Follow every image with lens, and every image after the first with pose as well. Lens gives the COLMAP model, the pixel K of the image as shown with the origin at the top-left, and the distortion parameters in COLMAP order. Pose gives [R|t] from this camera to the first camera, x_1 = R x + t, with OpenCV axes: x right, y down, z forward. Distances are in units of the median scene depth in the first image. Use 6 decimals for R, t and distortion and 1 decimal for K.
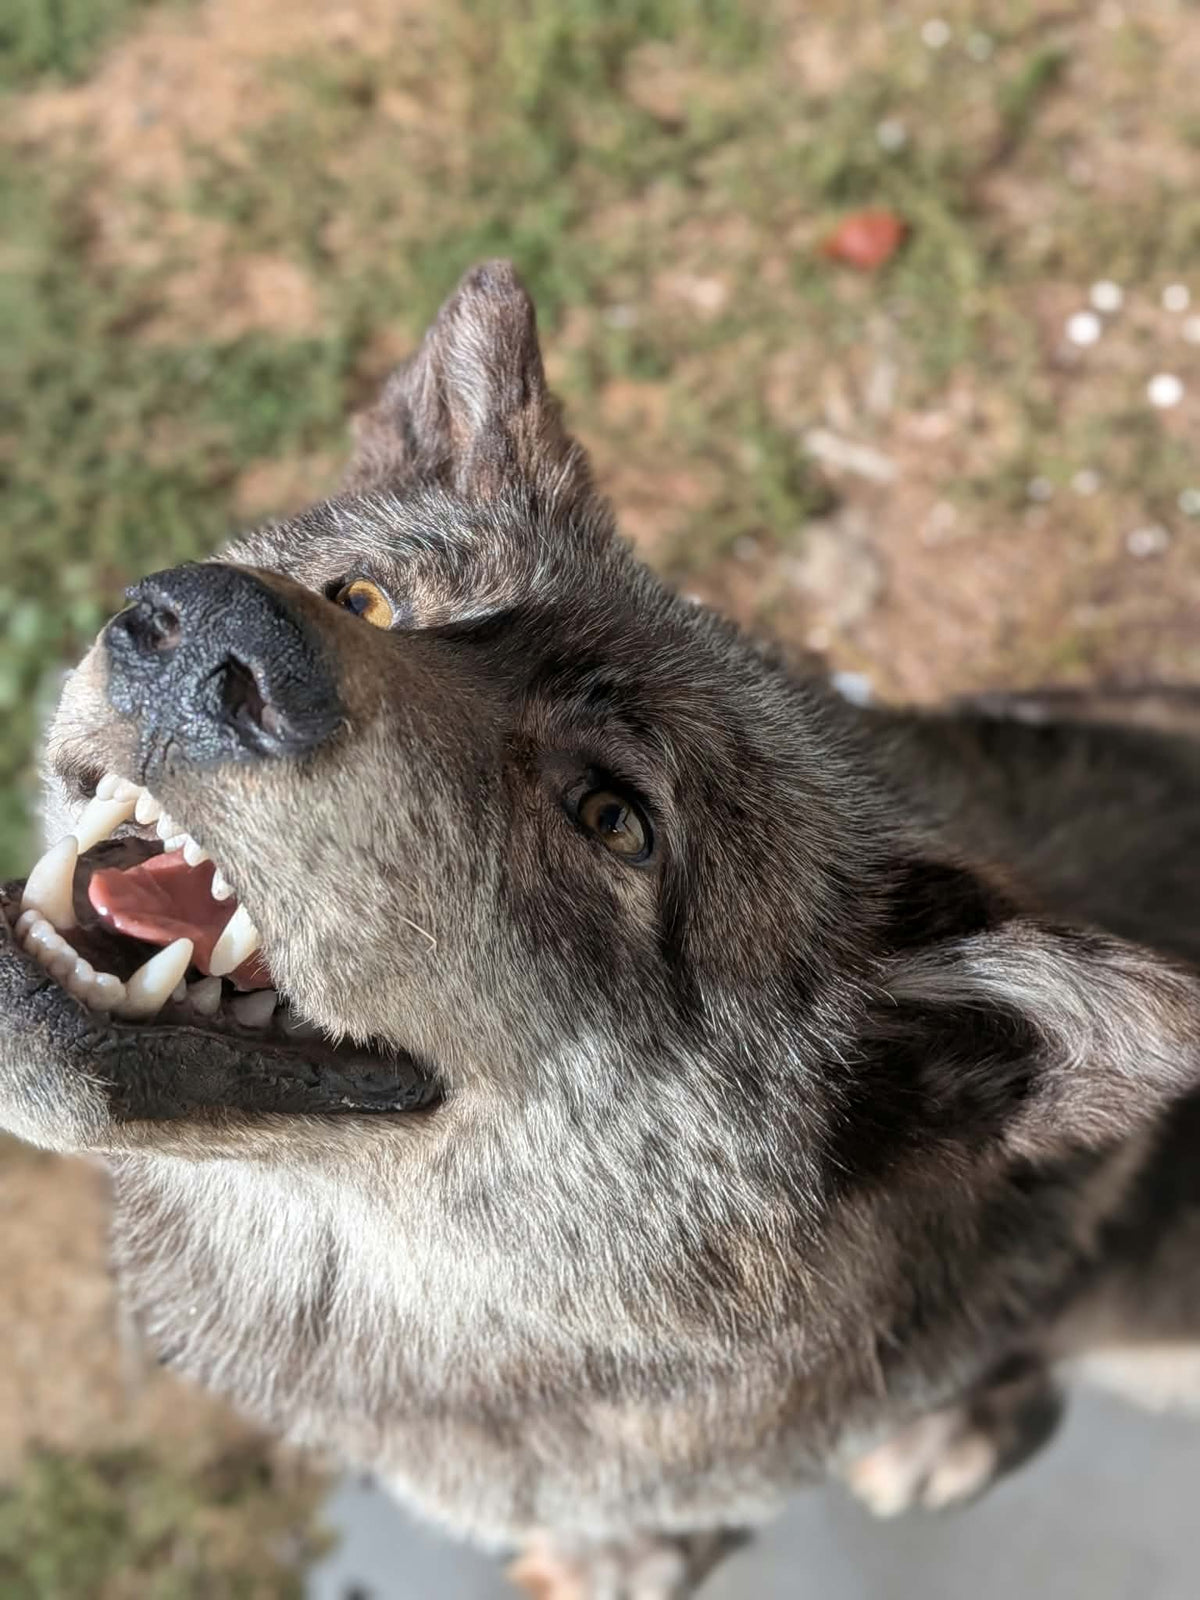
lens RADIAL K [[2141.4, 0, 599.2], [0, 2141.4, 765.0], [0, 0, 1]] dist [0.088129, -0.105007]
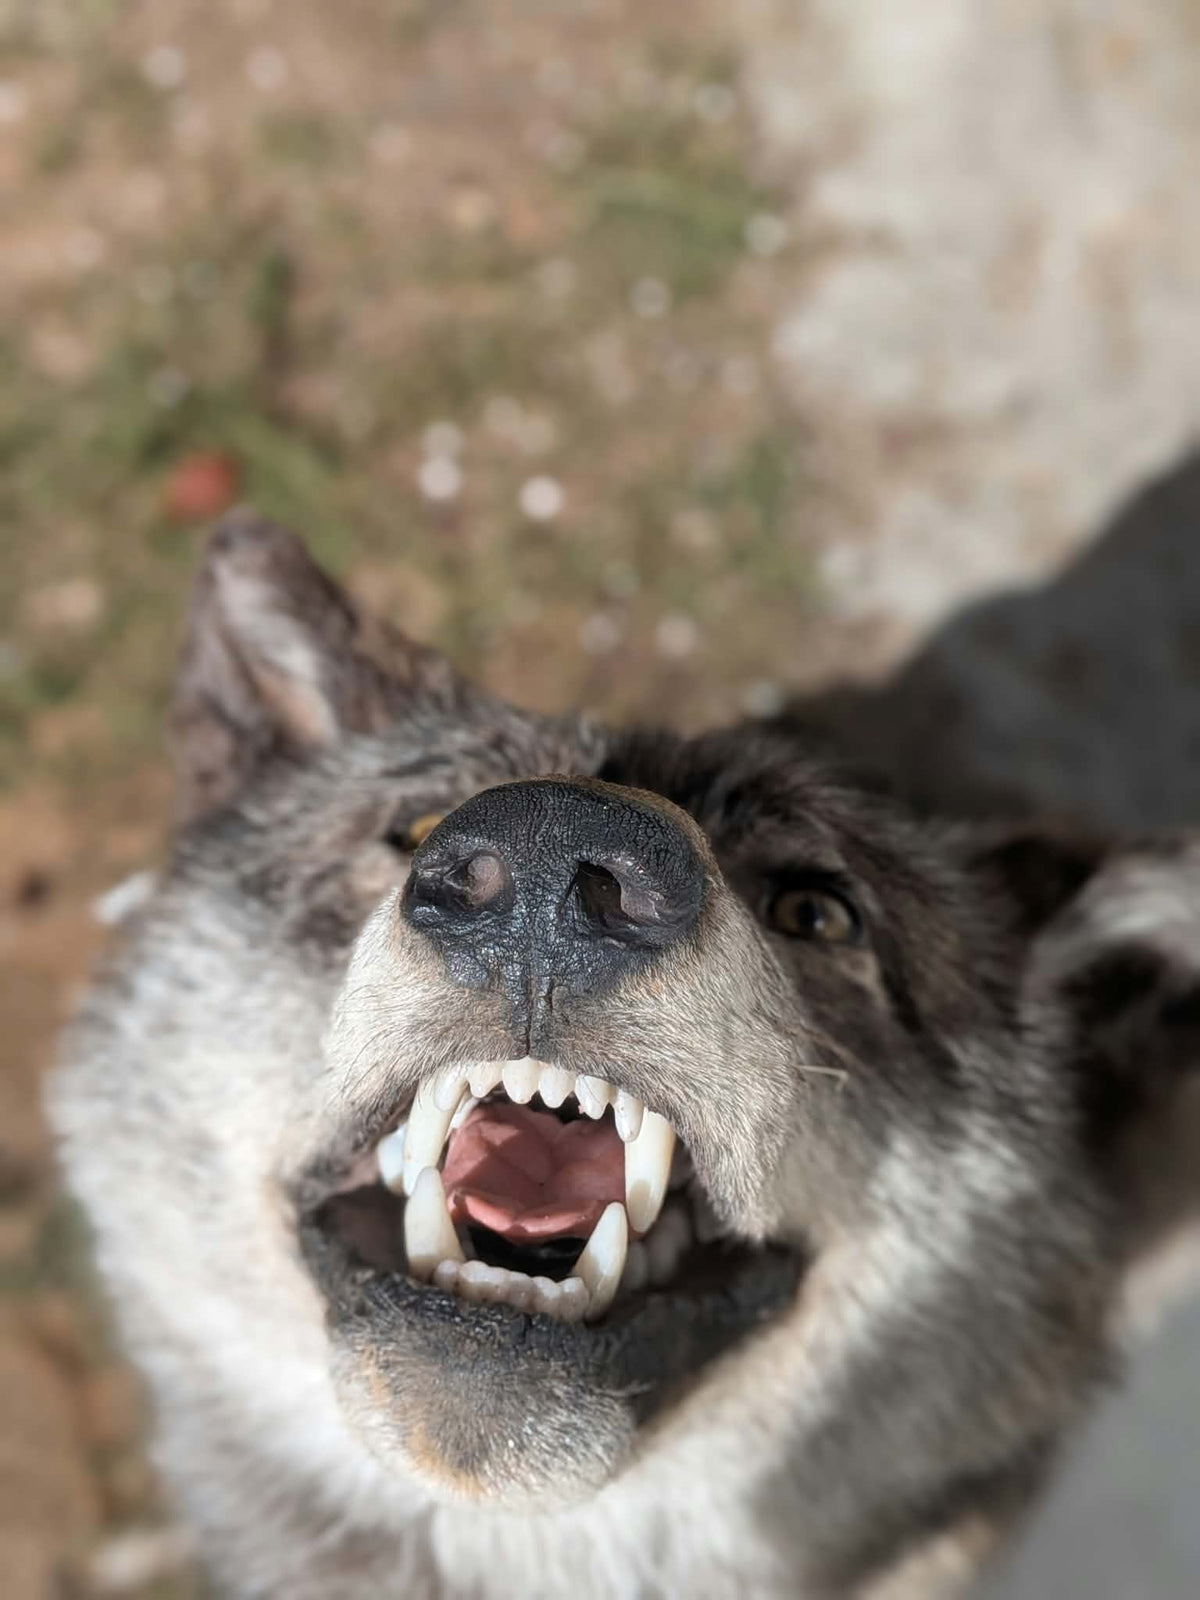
lens RADIAL K [[2169.2, 0, 463.3], [0, 2169.2, 800.5], [0, 0, 1]] dist [0.100806, 0.002828]
pose [[0.859358, -0.435883, 0.267414, -0.311413], [0.463602, 0.884760, -0.047672, -0.037992], [-0.215818, 0.164941, 0.962402, 0.103430]]
